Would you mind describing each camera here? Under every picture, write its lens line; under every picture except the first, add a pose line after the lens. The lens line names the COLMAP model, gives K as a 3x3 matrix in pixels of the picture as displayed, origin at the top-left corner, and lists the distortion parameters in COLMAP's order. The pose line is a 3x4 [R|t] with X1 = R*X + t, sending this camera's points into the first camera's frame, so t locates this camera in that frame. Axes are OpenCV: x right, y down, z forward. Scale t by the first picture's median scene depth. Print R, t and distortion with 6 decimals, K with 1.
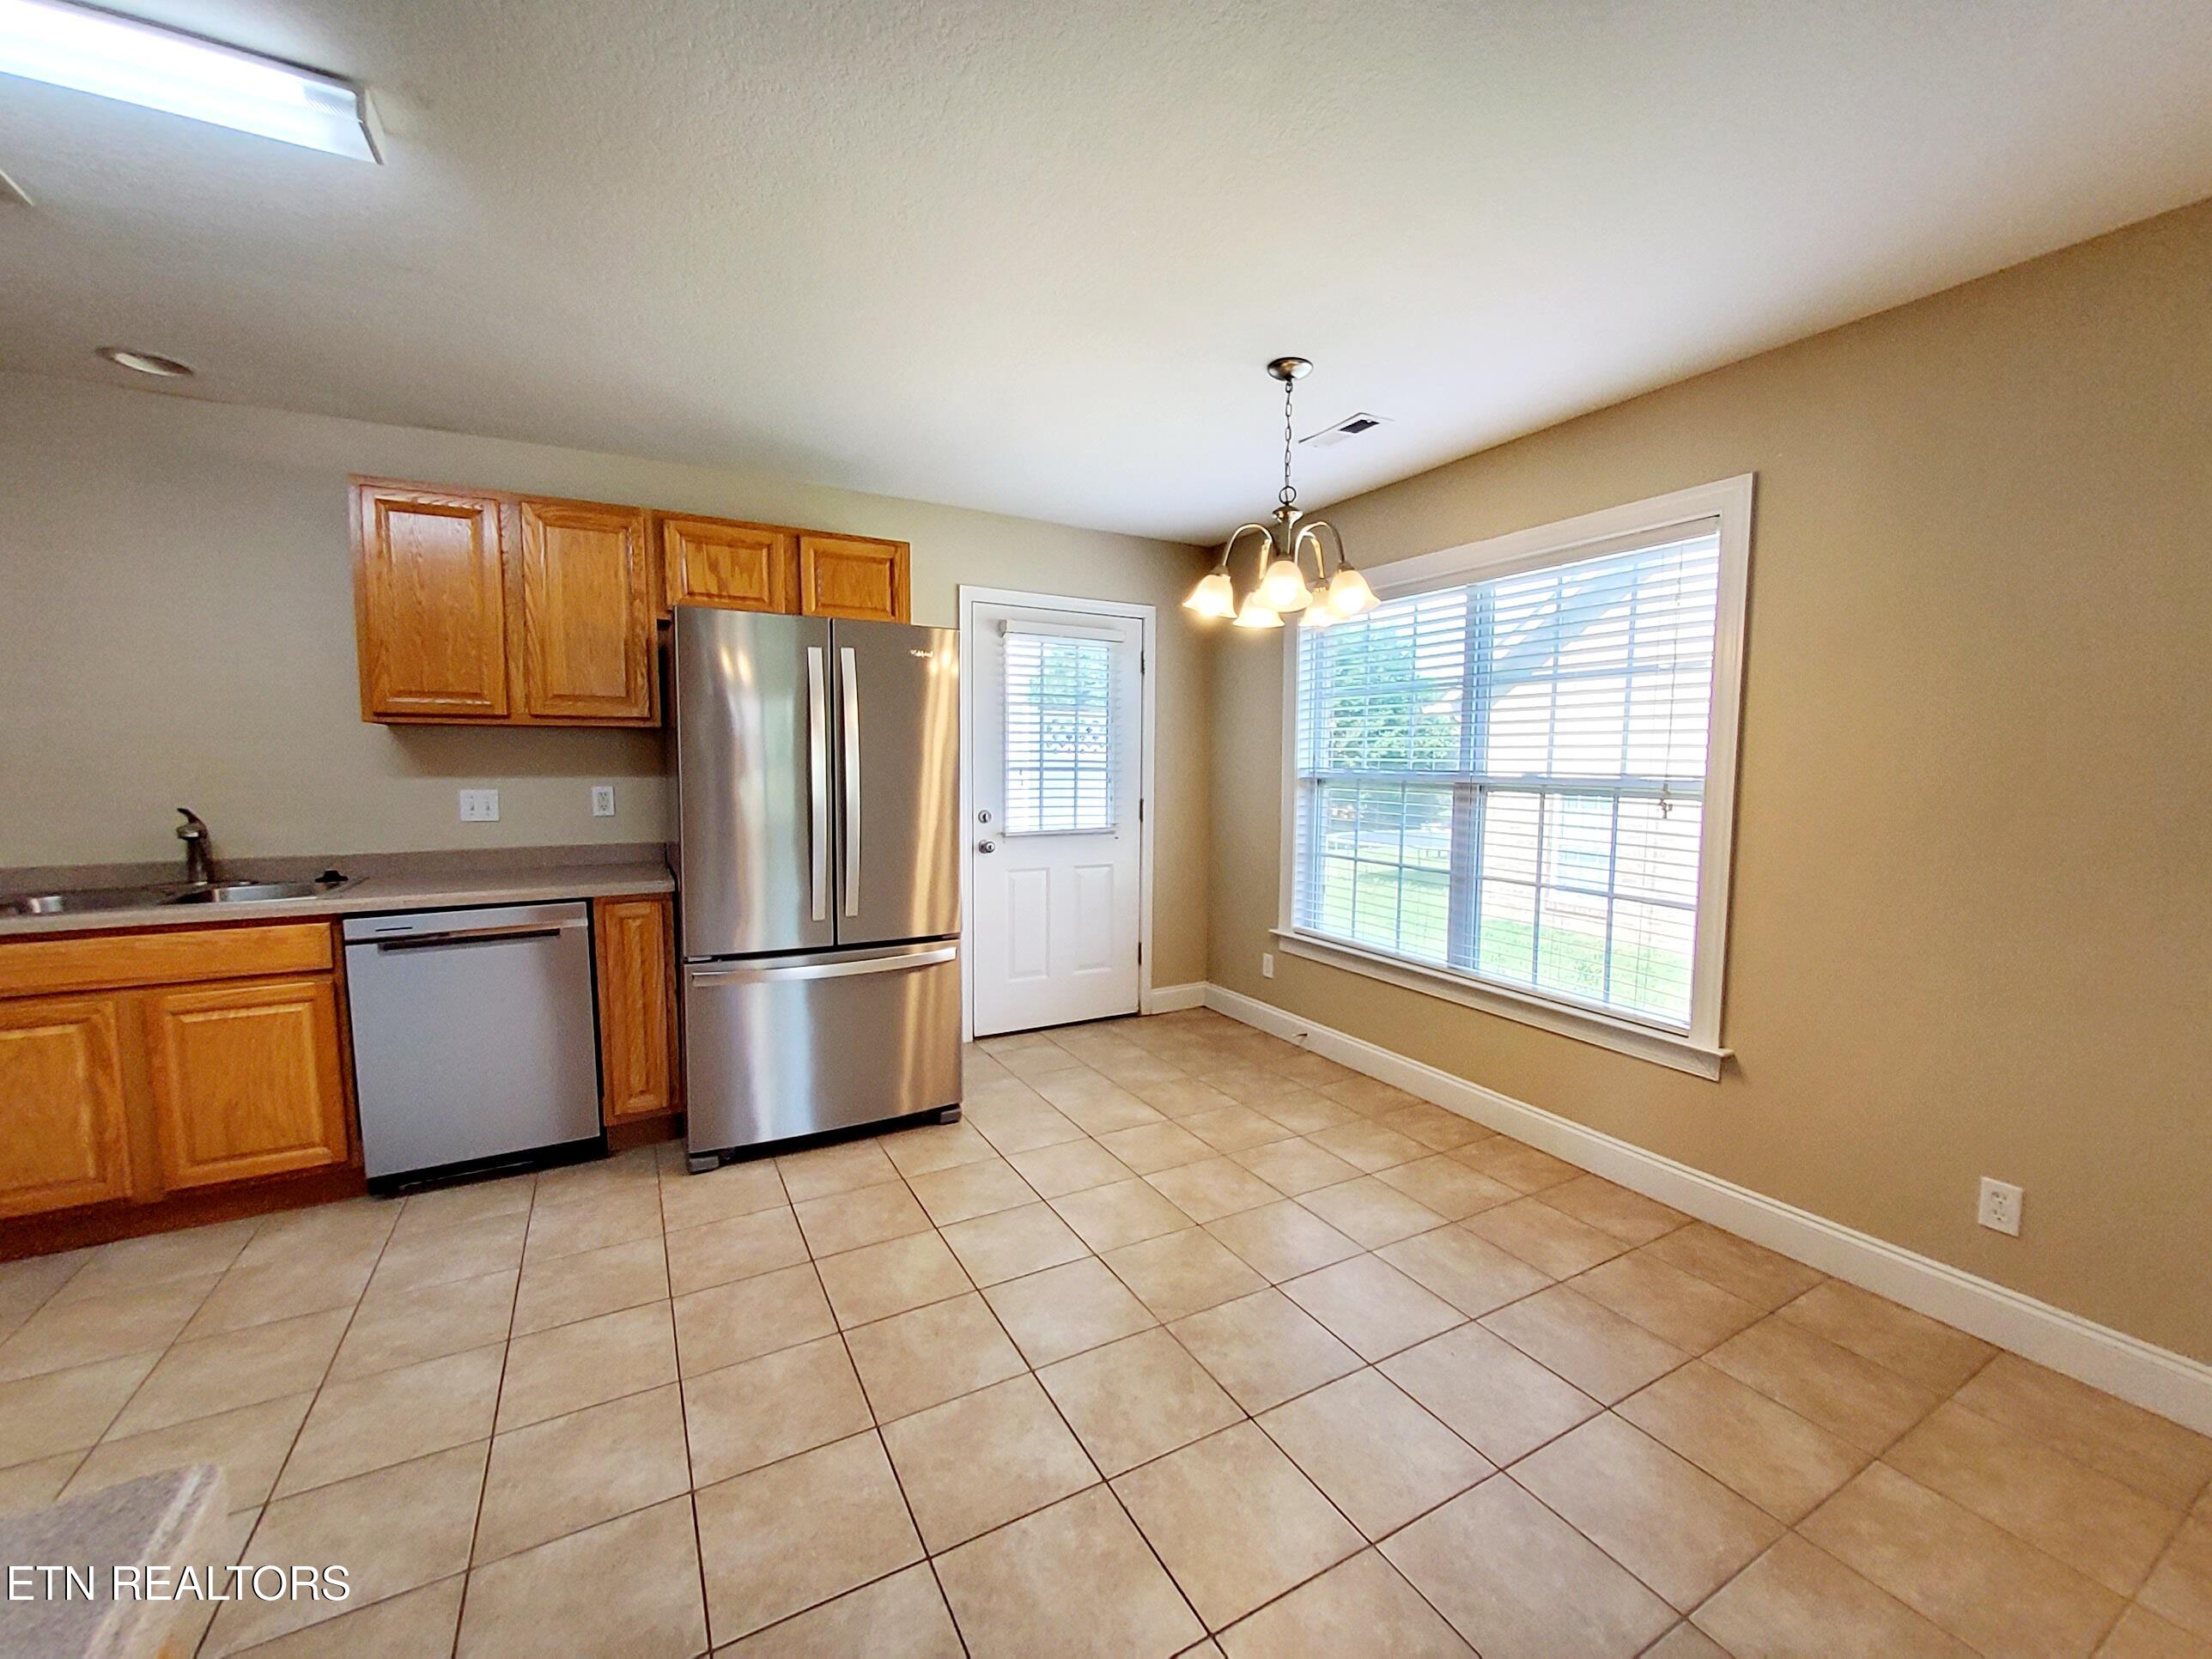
lens RADIAL K [[885.7, 0, 1106.0], [0, 885.7, 829.5], [0, 0, 1]] dist [-0.003651, -0.000585]
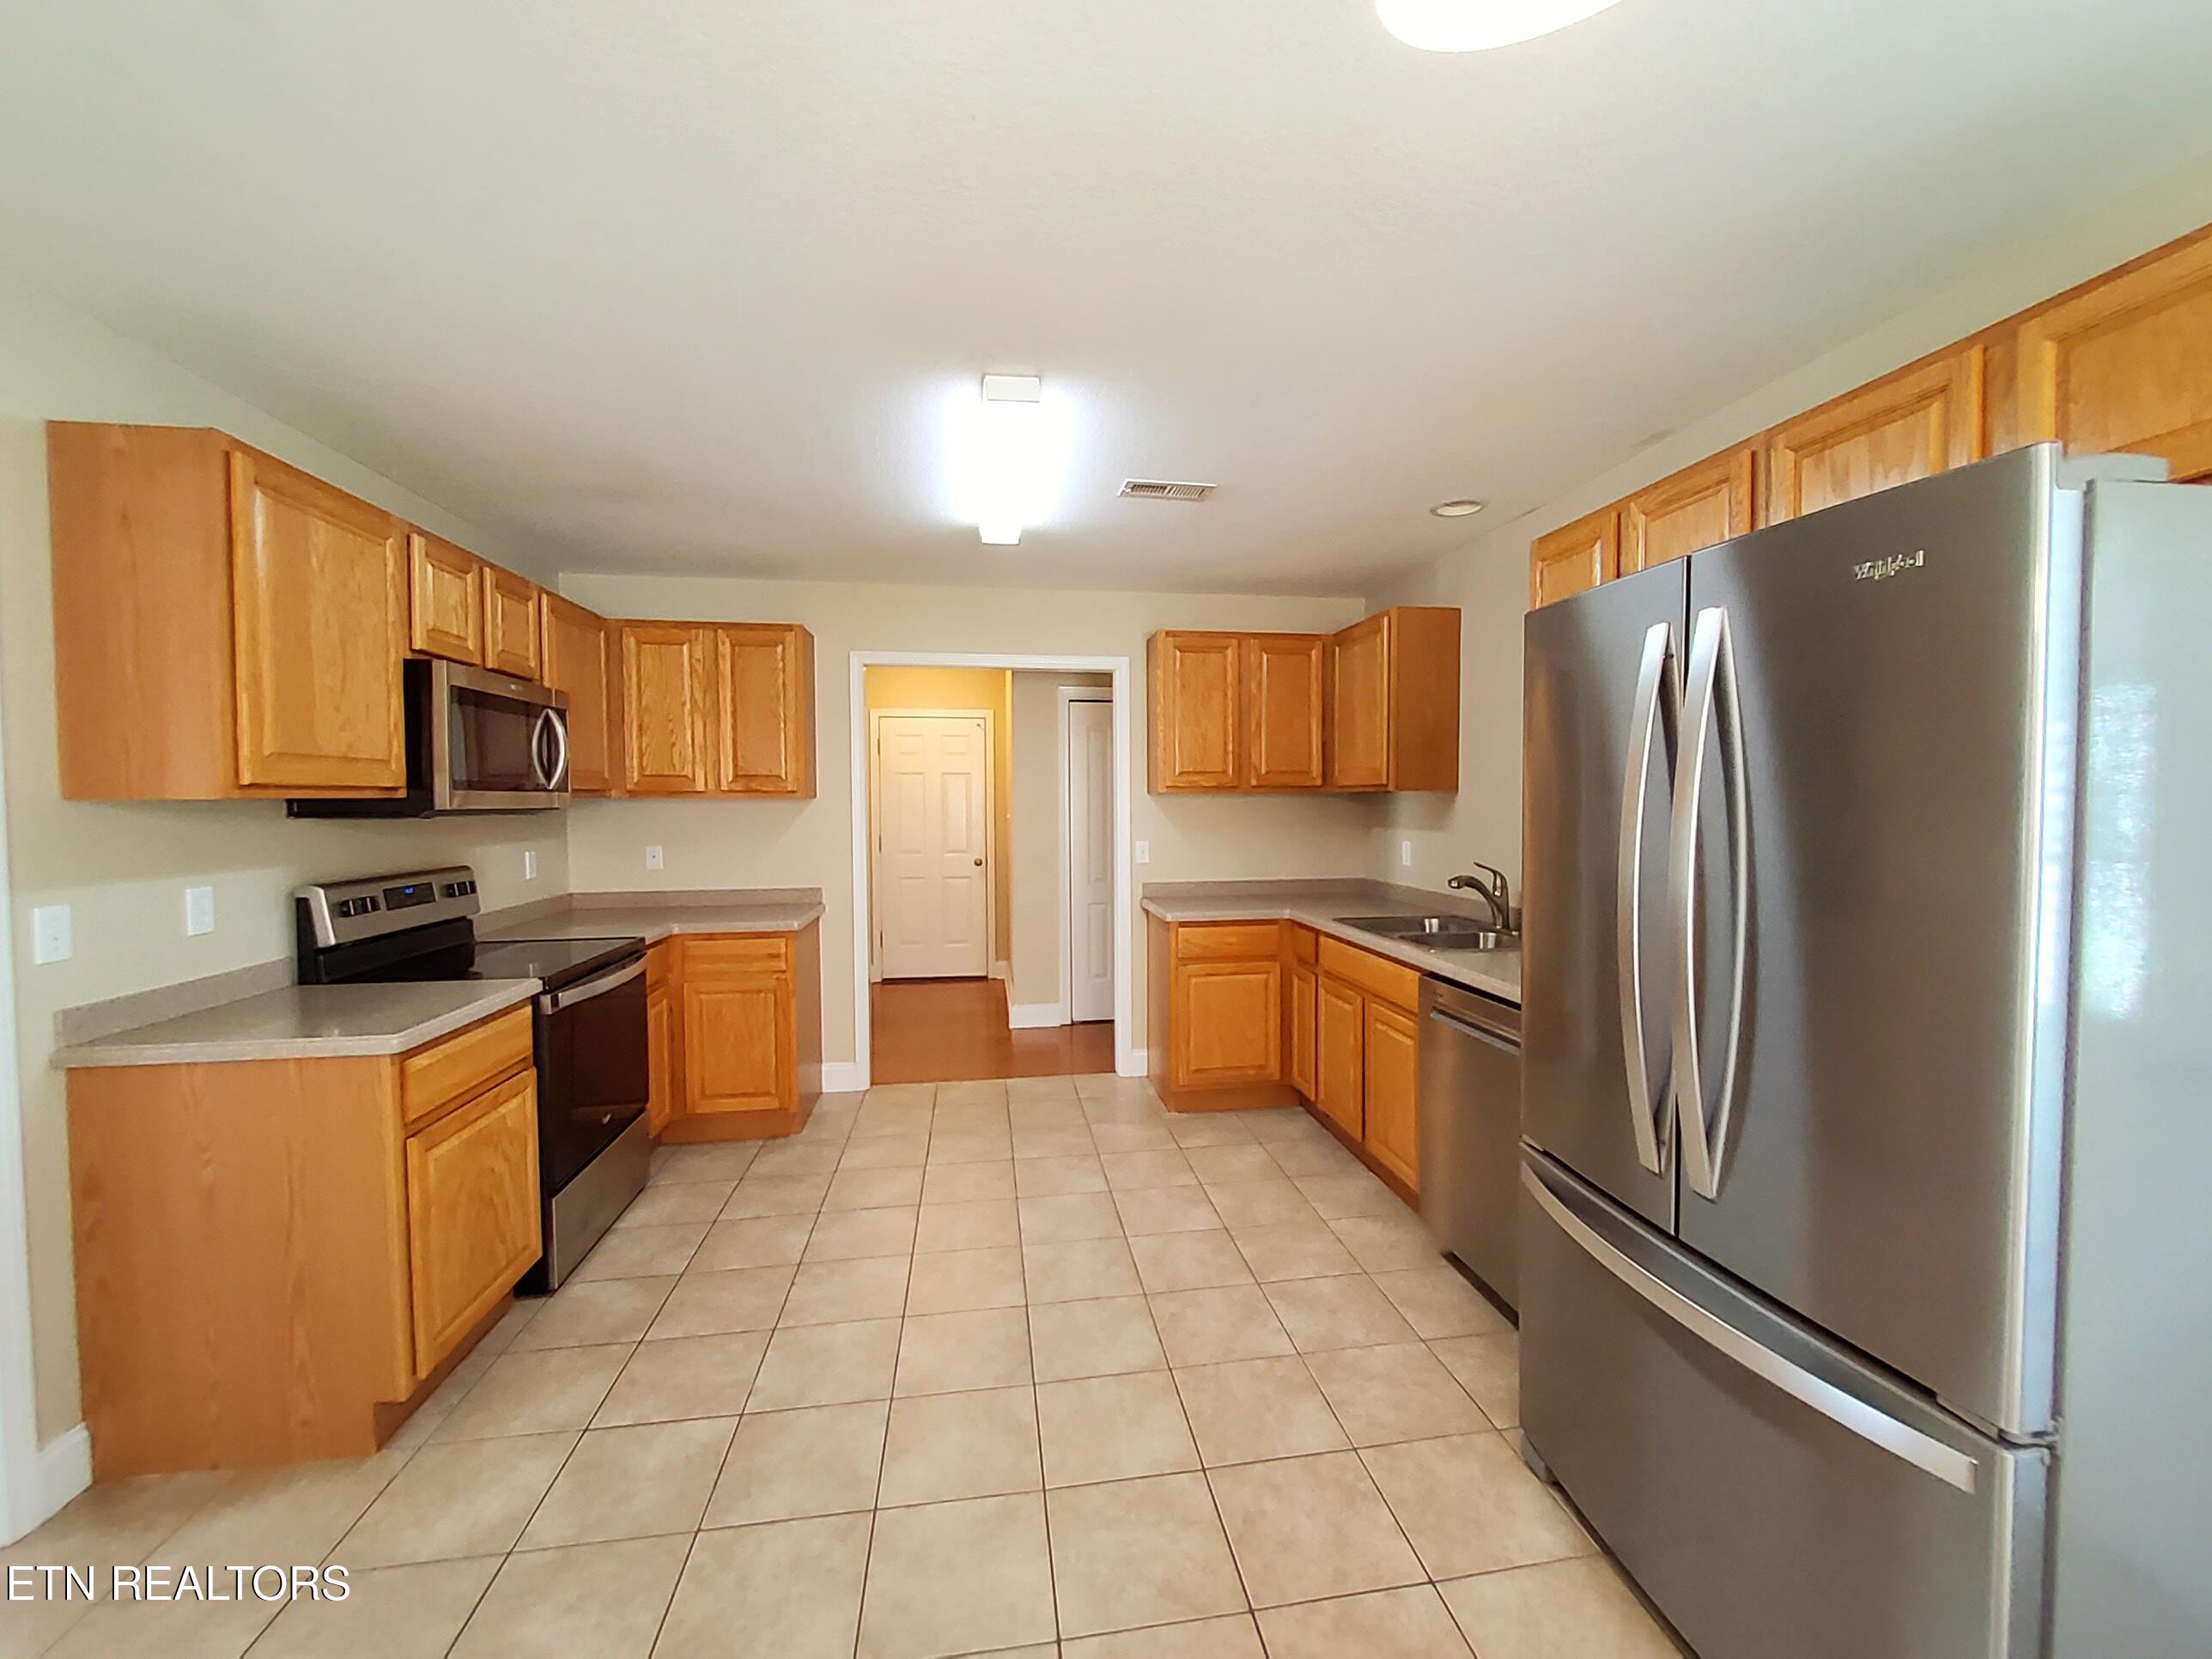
lens RADIAL K [[892.2, 0, 1122.3], [0, 892.2, 825.3], [0, 0, 1]] dist [-0.001255, 0.000221]
pose [[-0.344260, 0.023865, -0.938571, 0.266740], [-0.070384, 0.996208, 0.051147, -0.103072], [0.936232, 0.083668, -0.341275, 0.951804]]
